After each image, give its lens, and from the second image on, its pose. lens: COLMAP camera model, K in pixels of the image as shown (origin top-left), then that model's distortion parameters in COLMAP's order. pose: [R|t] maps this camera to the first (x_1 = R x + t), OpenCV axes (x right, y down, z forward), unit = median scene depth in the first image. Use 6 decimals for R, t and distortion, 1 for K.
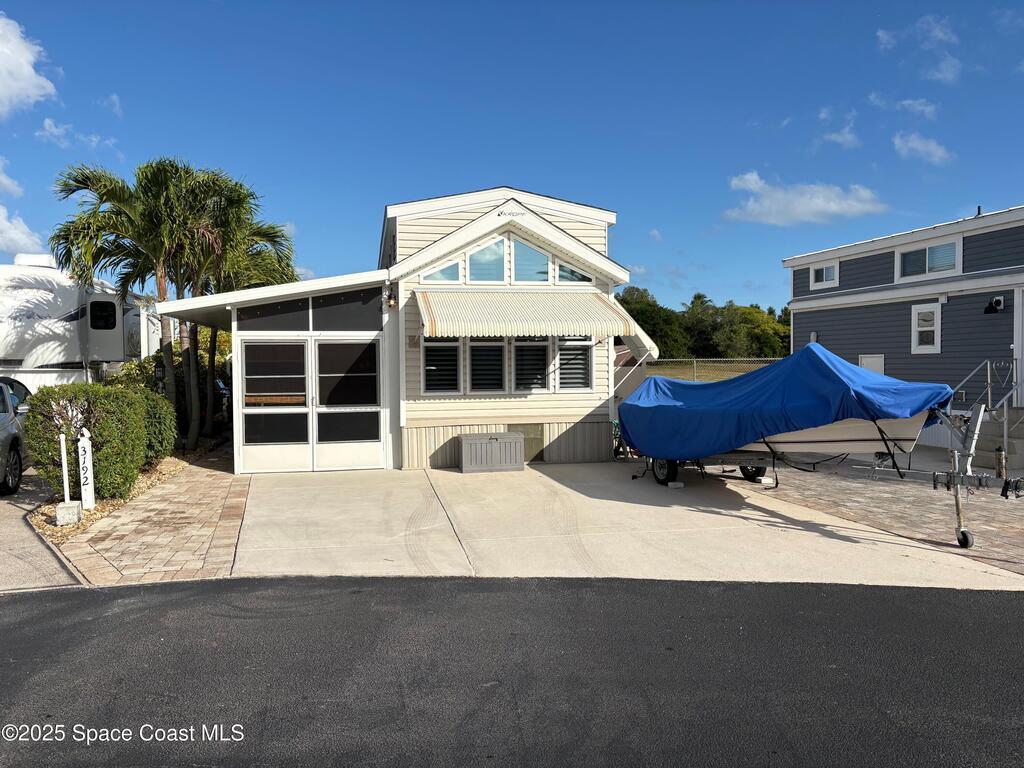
lens RADIAL K [[791.1, 0, 523.6], [0, 791.1, 388.0], [0, 0, 1]] dist [0.022380, -0.005365]
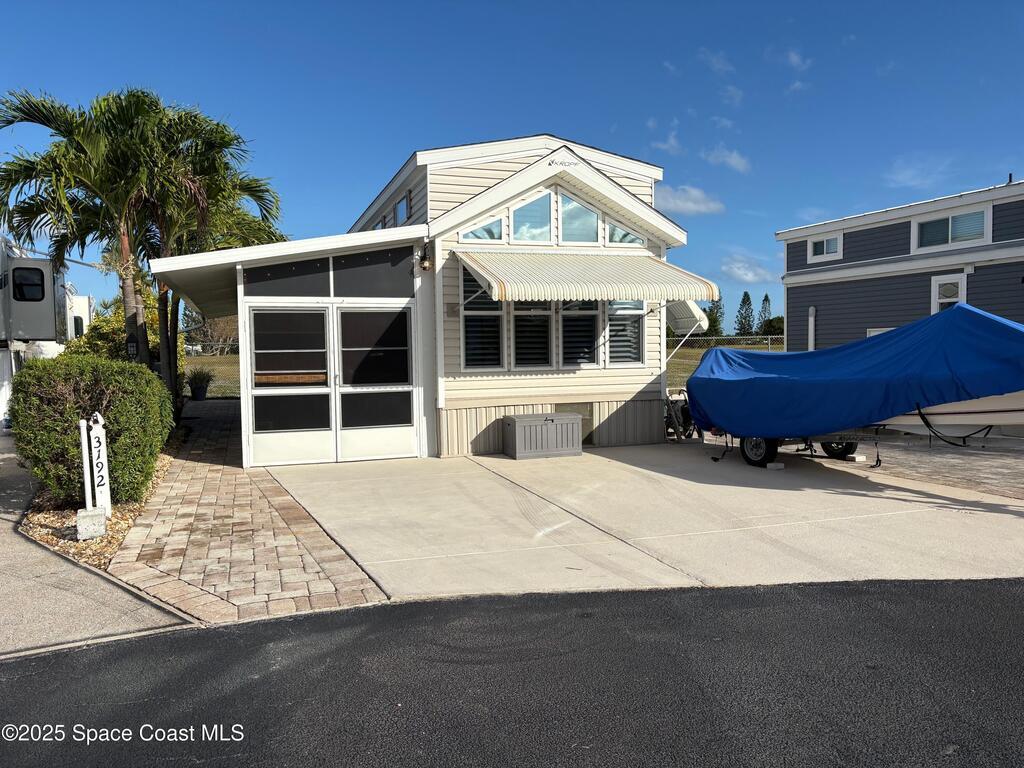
lens RADIAL K [[791.1, 0, 523.6], [0, 791.1, 388.0], [0, 0, 1]] dist [0.022380, -0.005365]
pose [[0.990139, -0.014061, 0.139381, -0.182337], [0.012026, 0.999809, 0.015432, 0.014420], [-0.139571, -0.013604, 0.990119, 0.130892]]
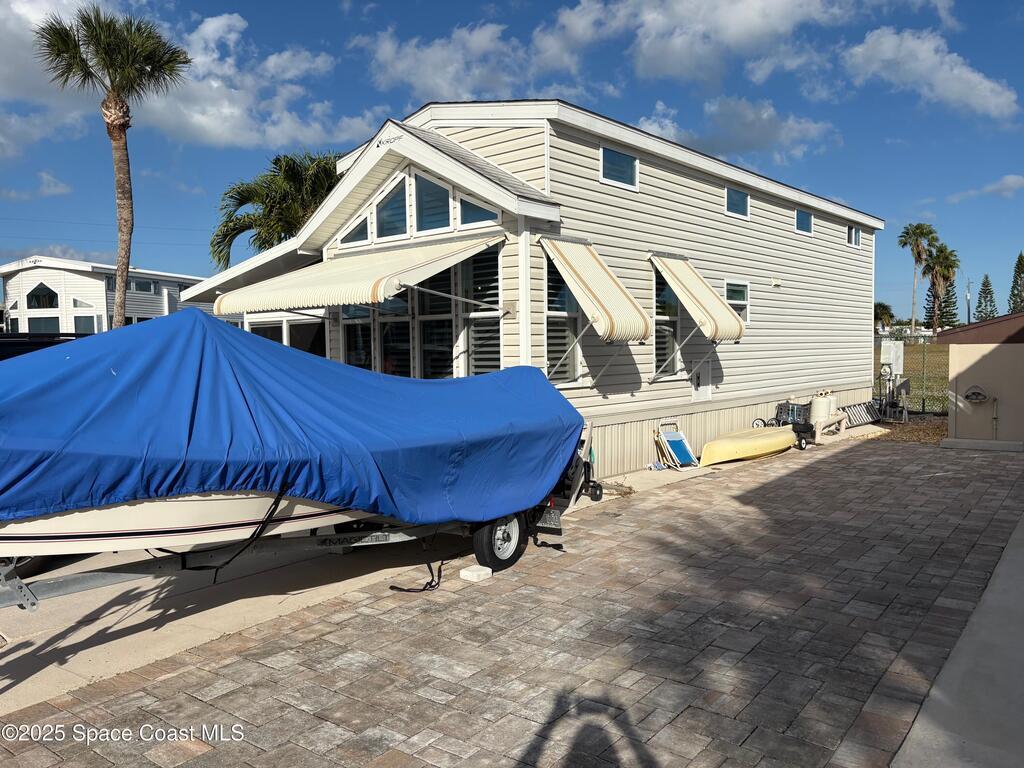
lens RADIAL K [[791.1, 0, 523.6], [0, 791.1, 388.0], [0, 0, 1]] dist [0.022380, -0.005365]
pose [[0.624196, 0.038380, -0.780324, 0.636034], [-0.030361, 0.999230, 0.024860, -0.012579], [0.780677, 0.008174, 0.624881, 0.630526]]
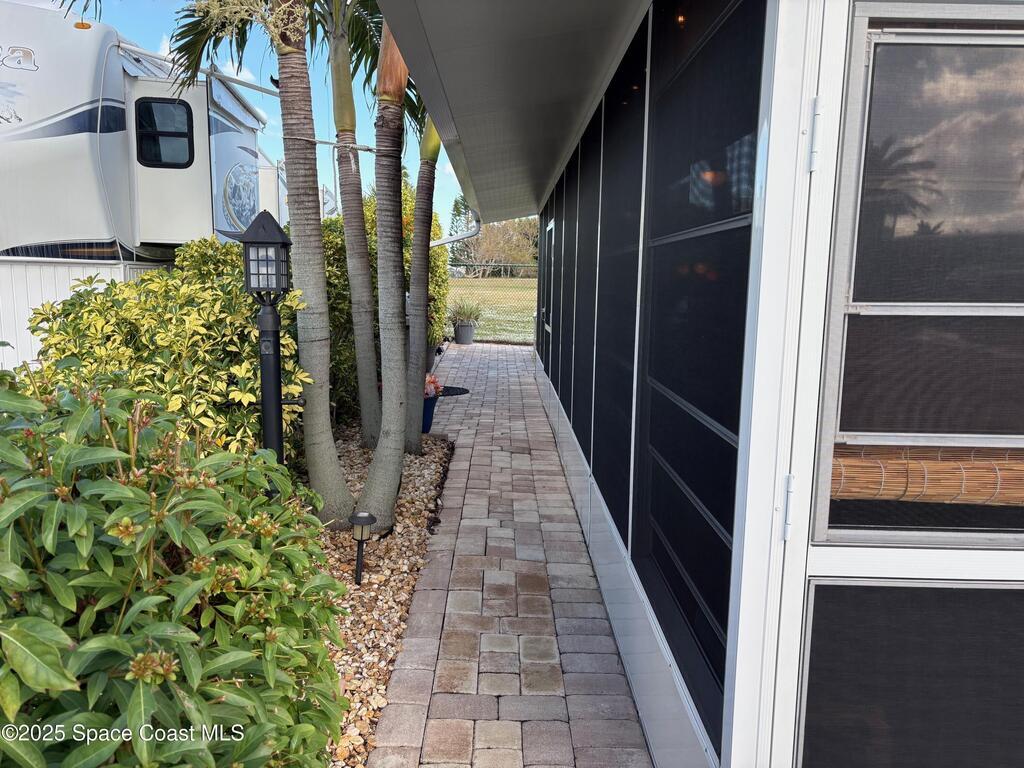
lens RADIAL K [[791.1, 0, 523.6], [0, 791.1, 388.0], [0, 0, 1]] dist [0.022380, -0.005365]
pose [[0.985252, 0.050972, -0.163340, -0.370424], [-0.033723, 0.993721, 0.106688, -0.012657], [0.167752, -0.099606, 0.980784, 0.839633]]
